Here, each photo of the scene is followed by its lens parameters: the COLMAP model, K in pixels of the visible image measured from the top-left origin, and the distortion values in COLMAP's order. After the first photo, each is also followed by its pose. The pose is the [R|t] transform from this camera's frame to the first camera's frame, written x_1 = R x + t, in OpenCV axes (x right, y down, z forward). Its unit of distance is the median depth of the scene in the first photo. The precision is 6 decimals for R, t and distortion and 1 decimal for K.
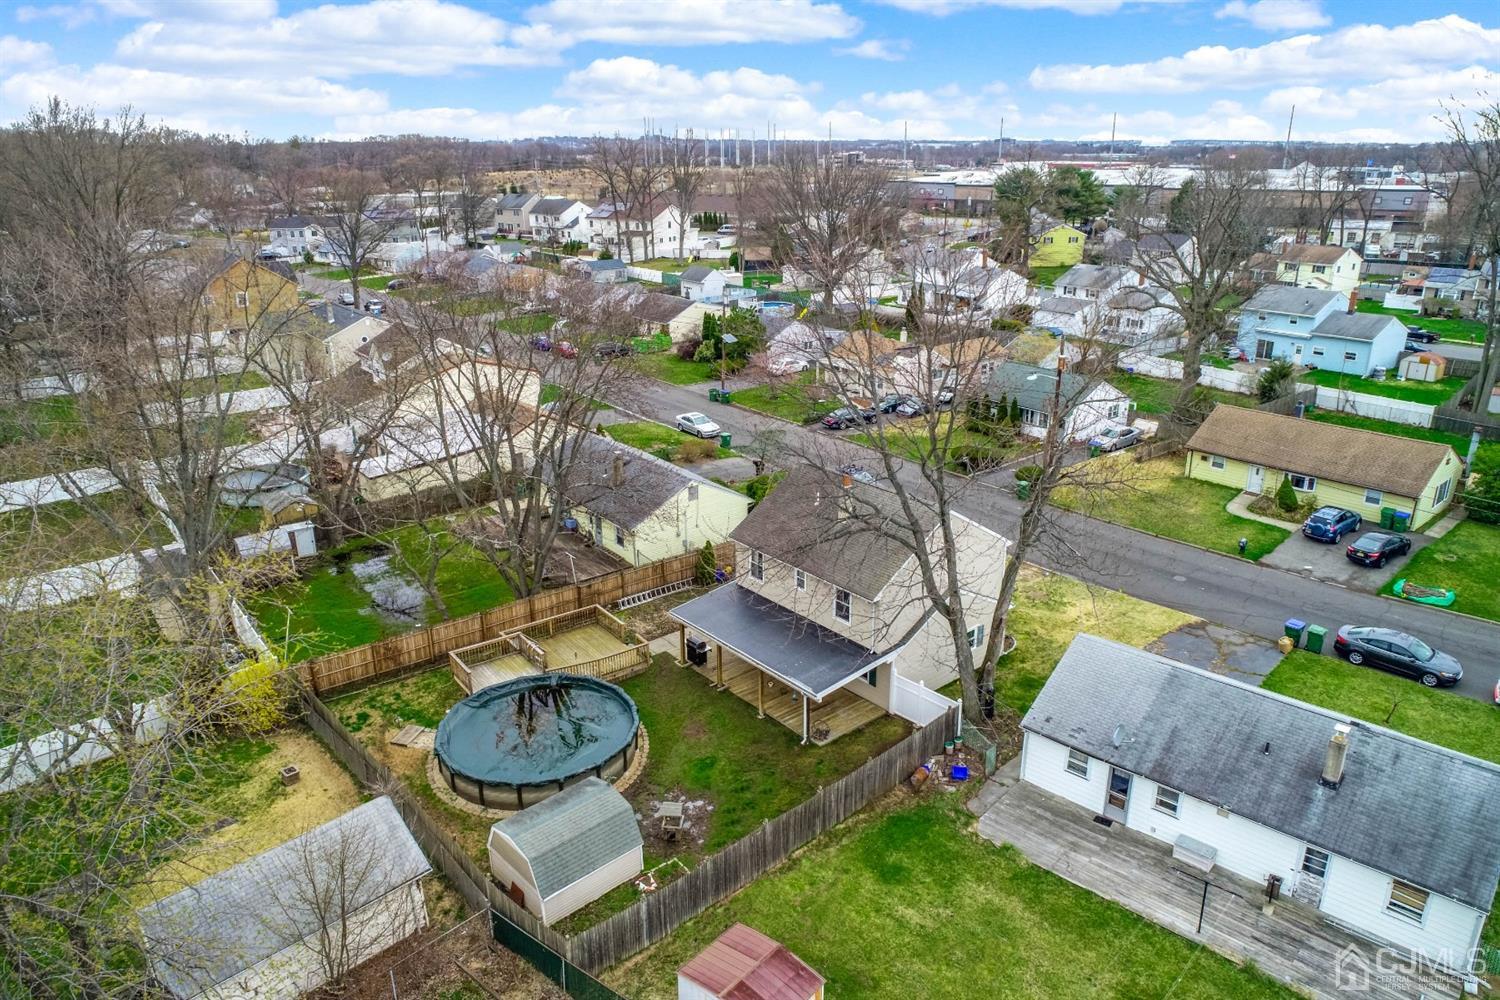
lens RADIAL K [[1004.7, 0, 750.0], [0, 1004.7, 500.0], [0, 0, 1]] dist [-0.002296, -0.000928]
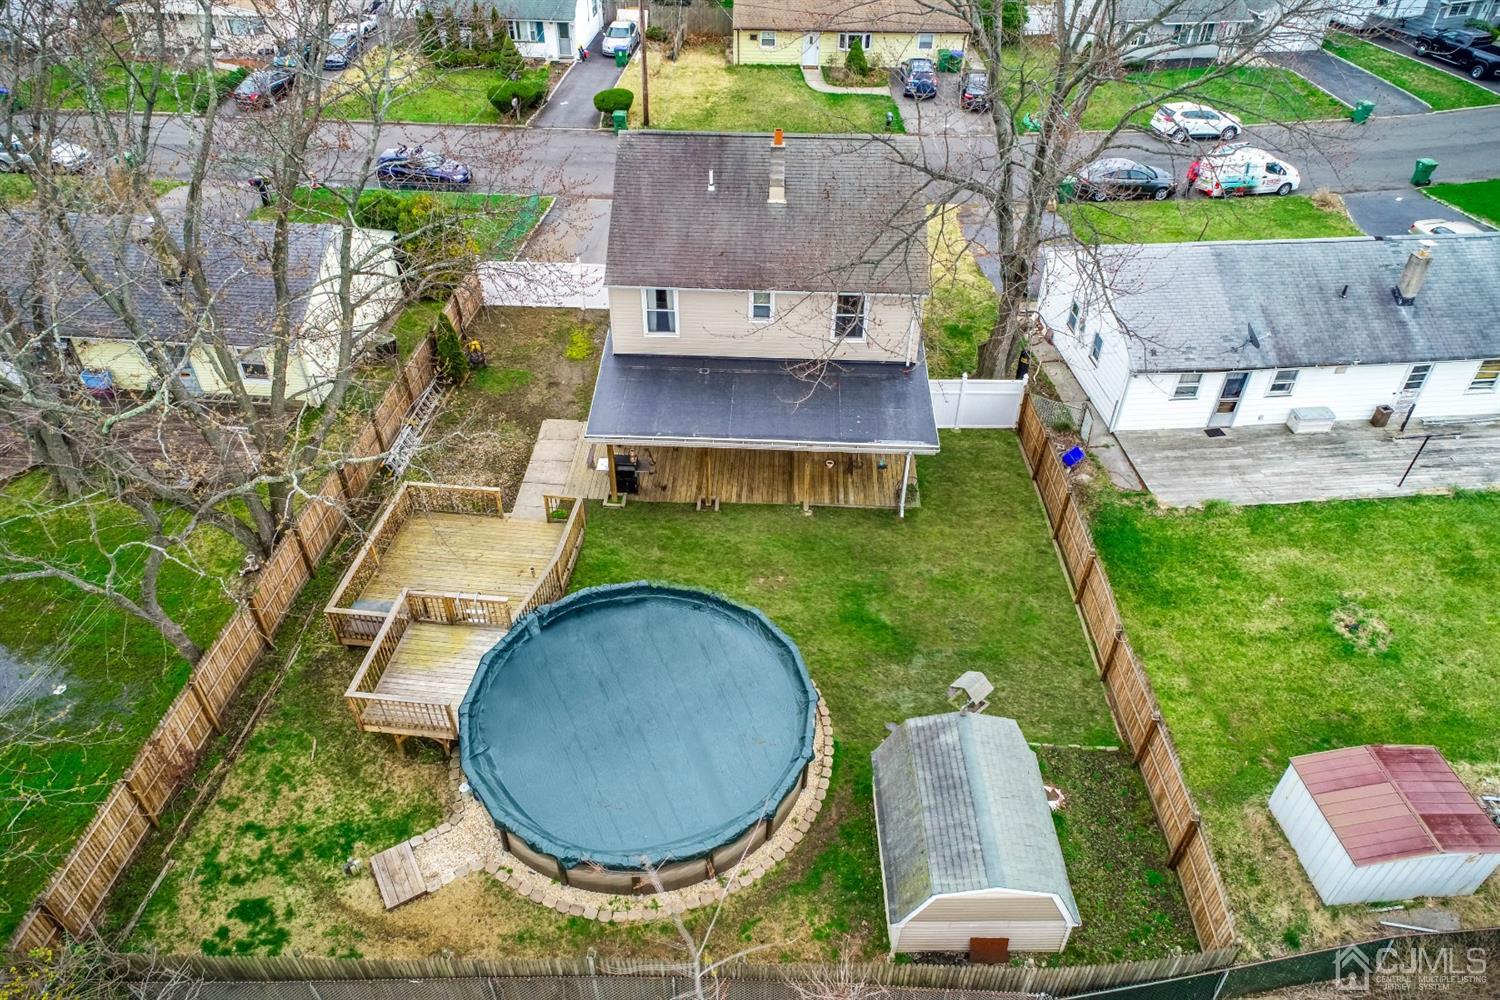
lens RADIAL K [[1004.7, 0, 750.0], [0, 1004.7, 500.0], [0, 0, 1]] dist [-0.002296, -0.000928]
pose [[0.671553, -0.457384, 0.582937, -0.491295], [0.233445, 0.877275, 0.419395, -0.109034], [-0.703221, -0.145562, 0.695911, 0.642628]]
